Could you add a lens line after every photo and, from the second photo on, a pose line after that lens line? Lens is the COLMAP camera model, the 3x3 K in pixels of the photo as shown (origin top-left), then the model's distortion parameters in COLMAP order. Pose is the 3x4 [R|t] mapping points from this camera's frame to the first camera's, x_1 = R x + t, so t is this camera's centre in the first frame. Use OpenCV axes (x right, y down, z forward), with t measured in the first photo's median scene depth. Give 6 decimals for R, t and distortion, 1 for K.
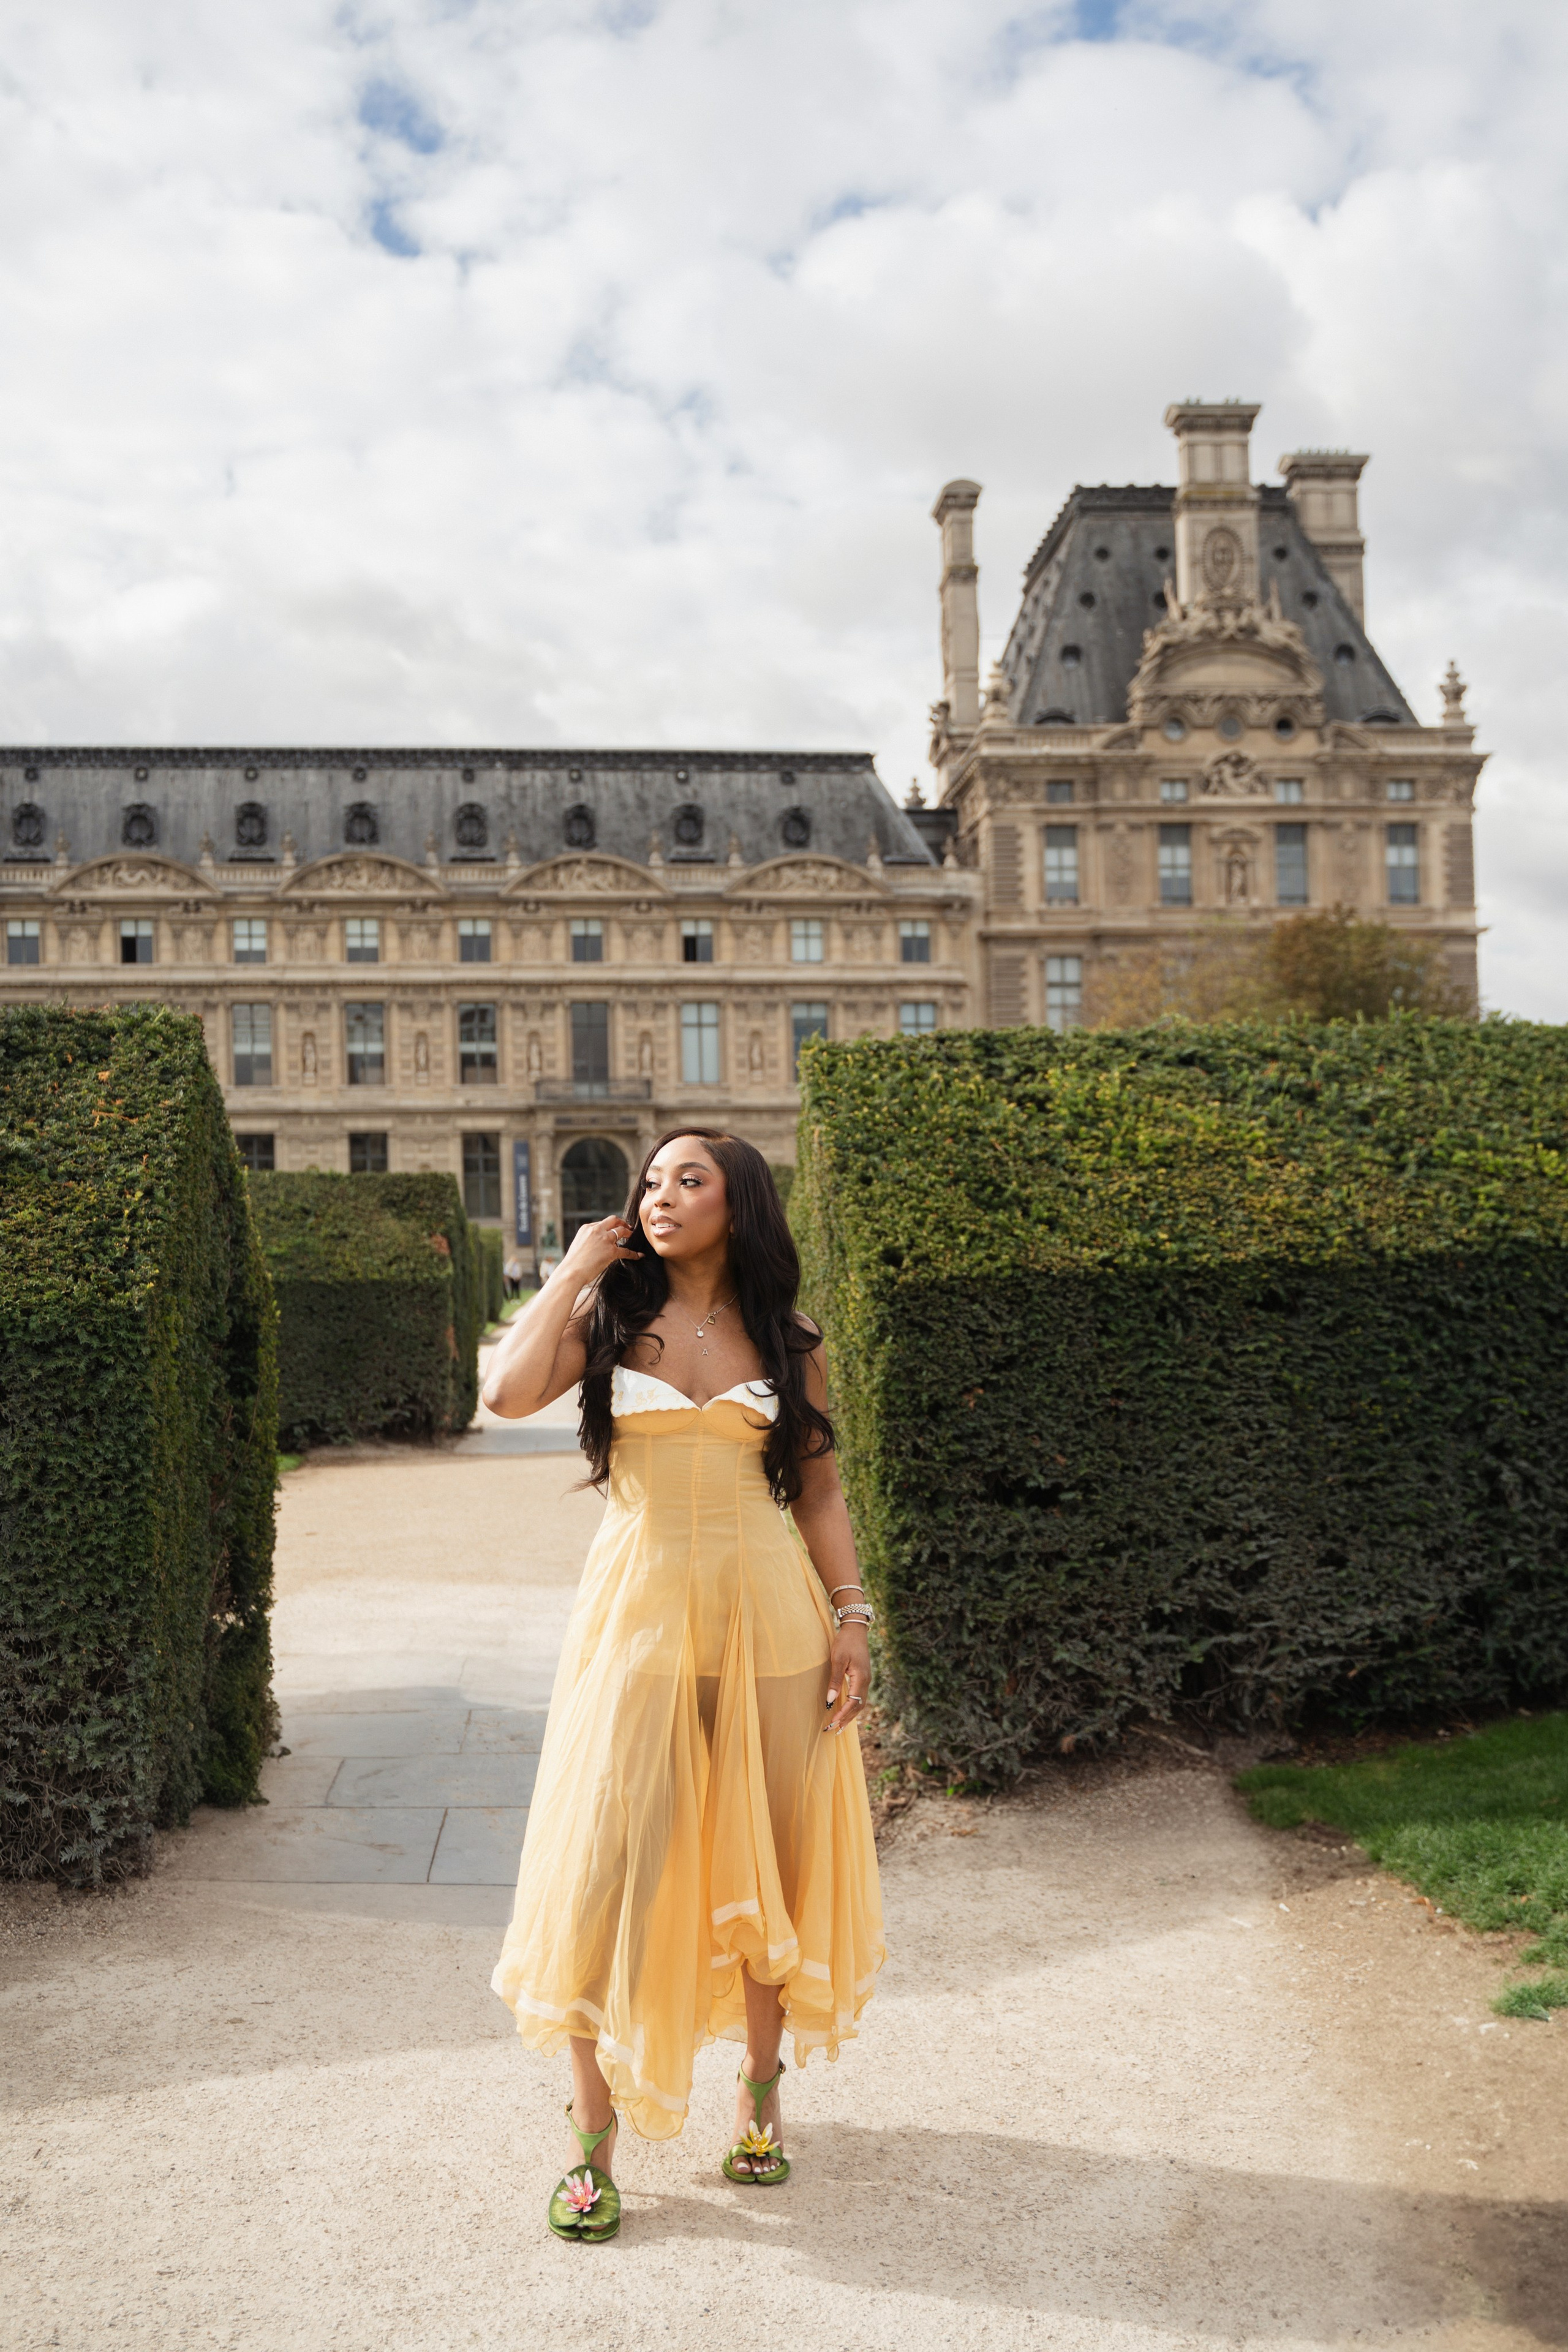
lens RADIAL K [[2059.2, 0, 779.8], [0, 2059.2, 1174.6], [0, 0, 1]] dist [-0.120872, 0.103845]
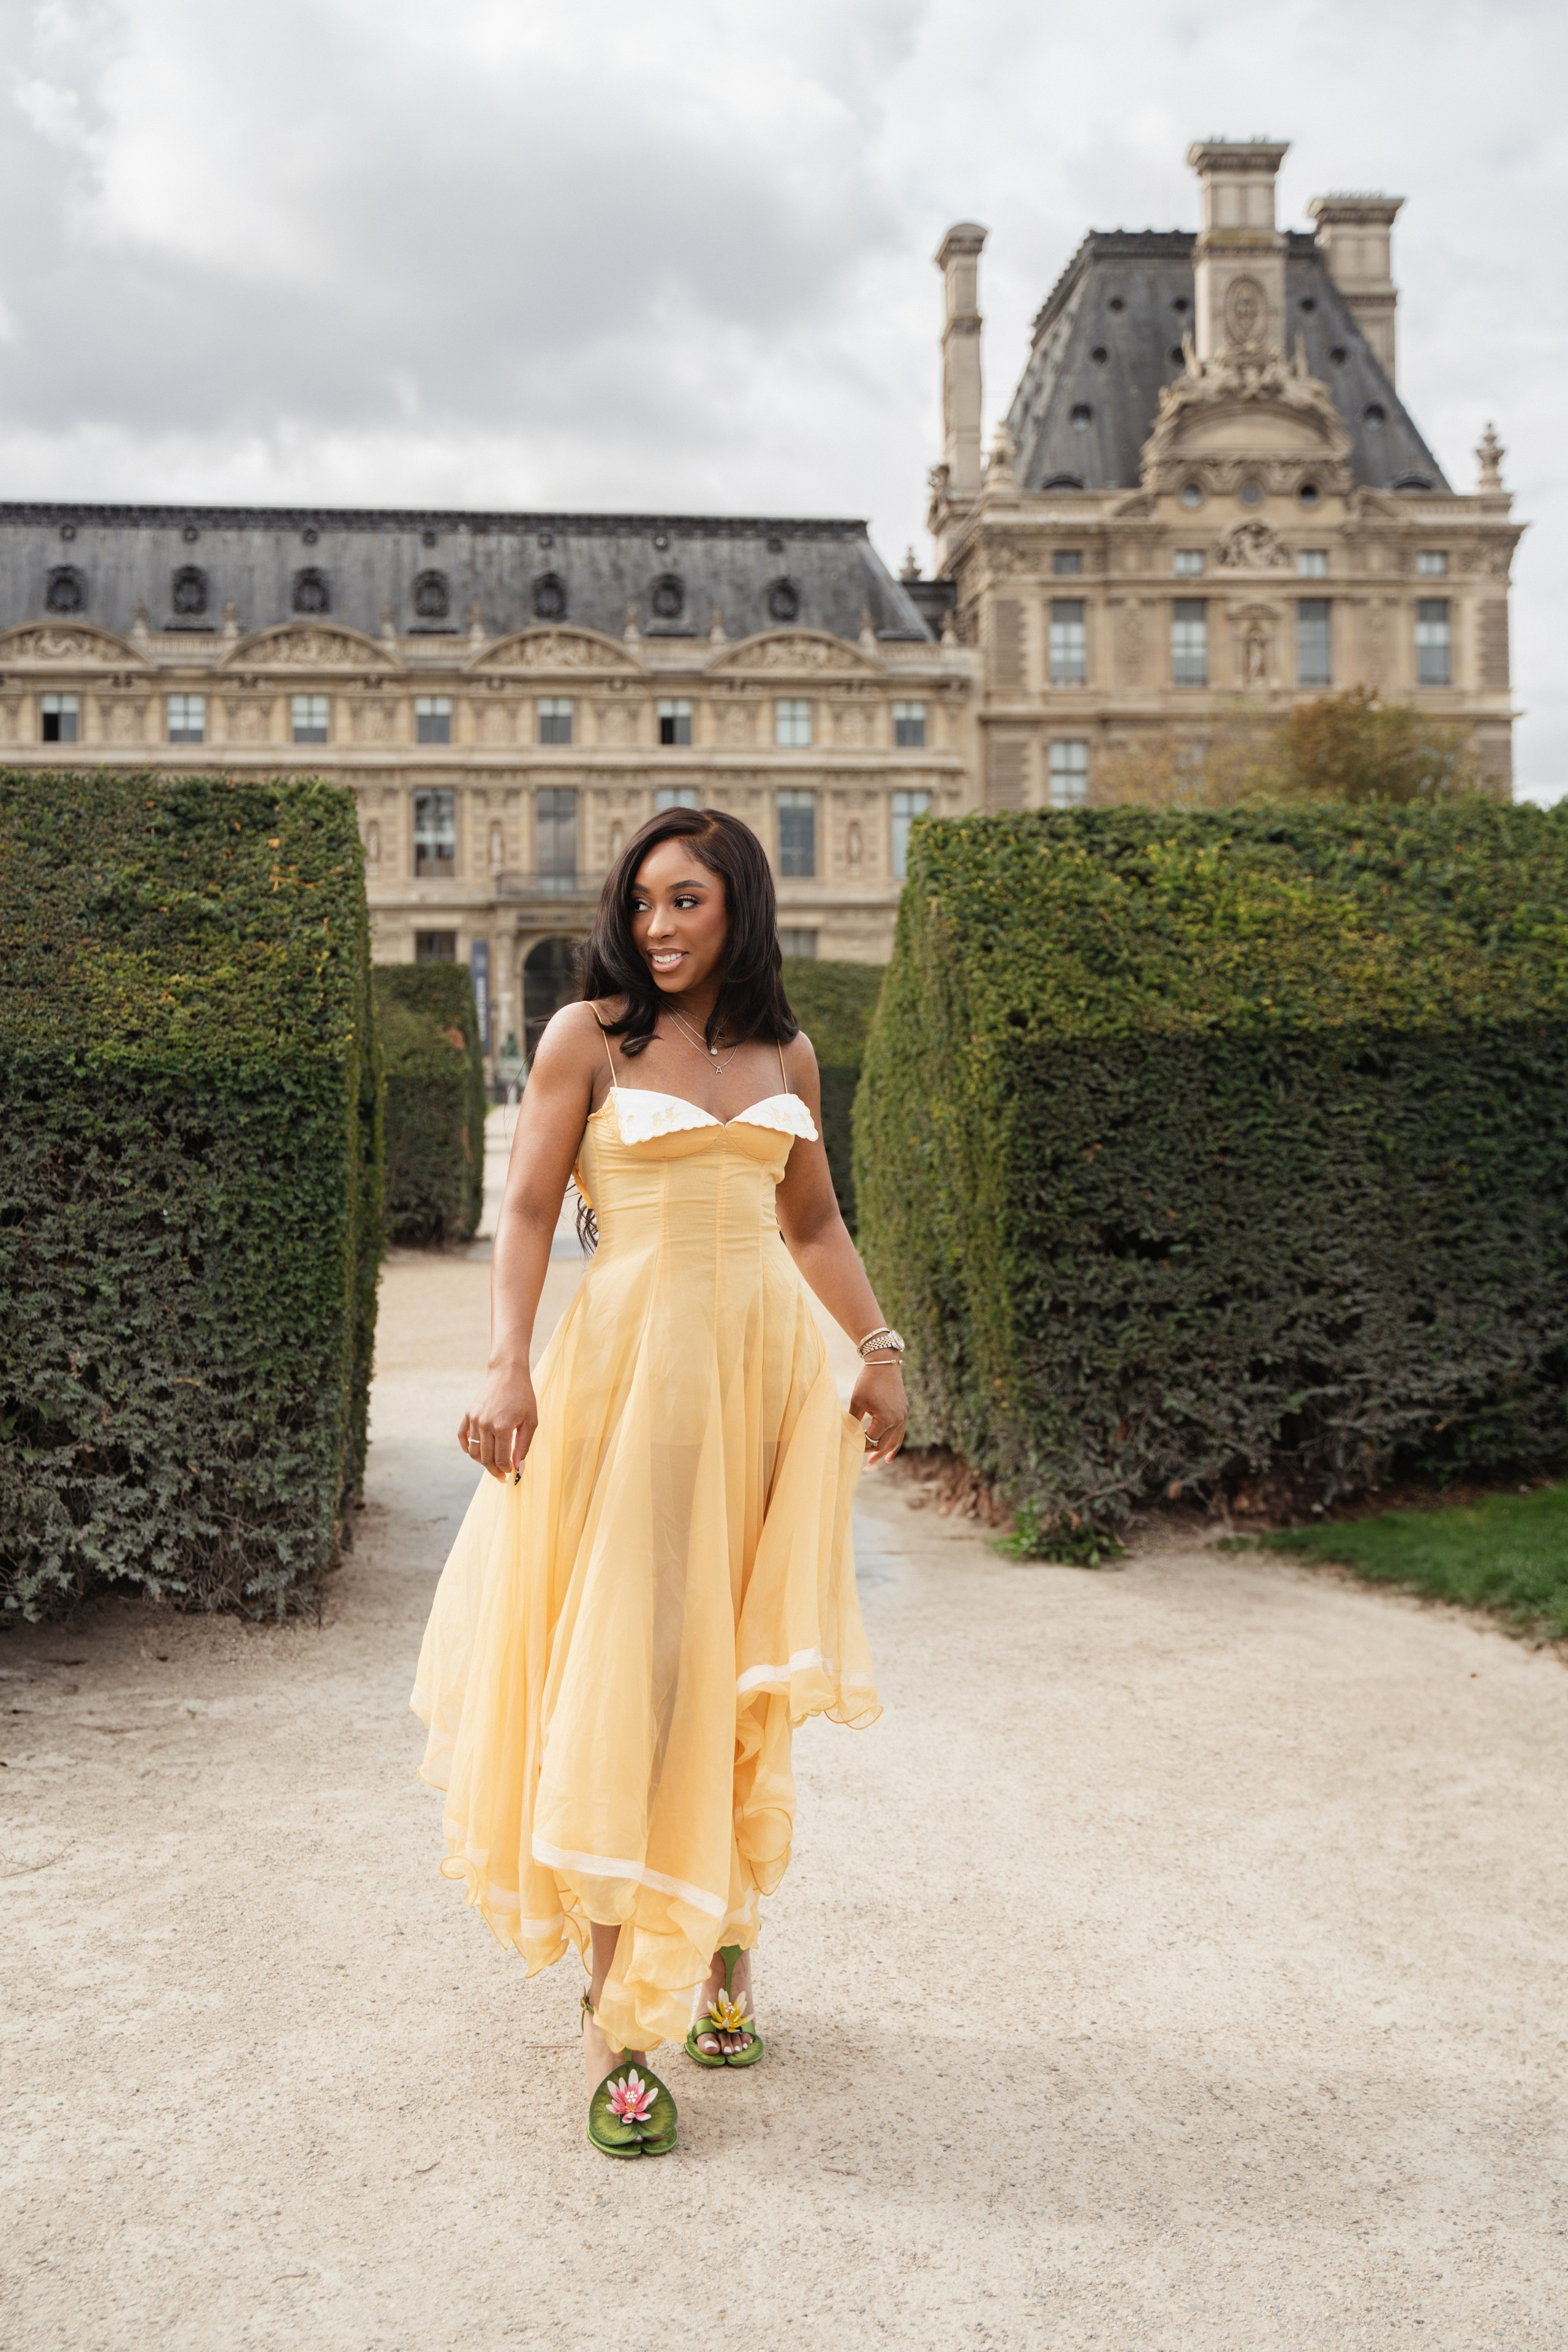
lens RADIAL K [[2446.7, 0, 785.2], [0, 2446.7, 1013.6], [0, 0, 1]] dist [-0.098611, 0.253134]
pose [[0.998587, -0.000163, 0.053147, -0.051894], [-0.000047, 0.999992, 0.003945, 0.012736], [-0.053148, -0.003942, 0.998579, -0.097886]]
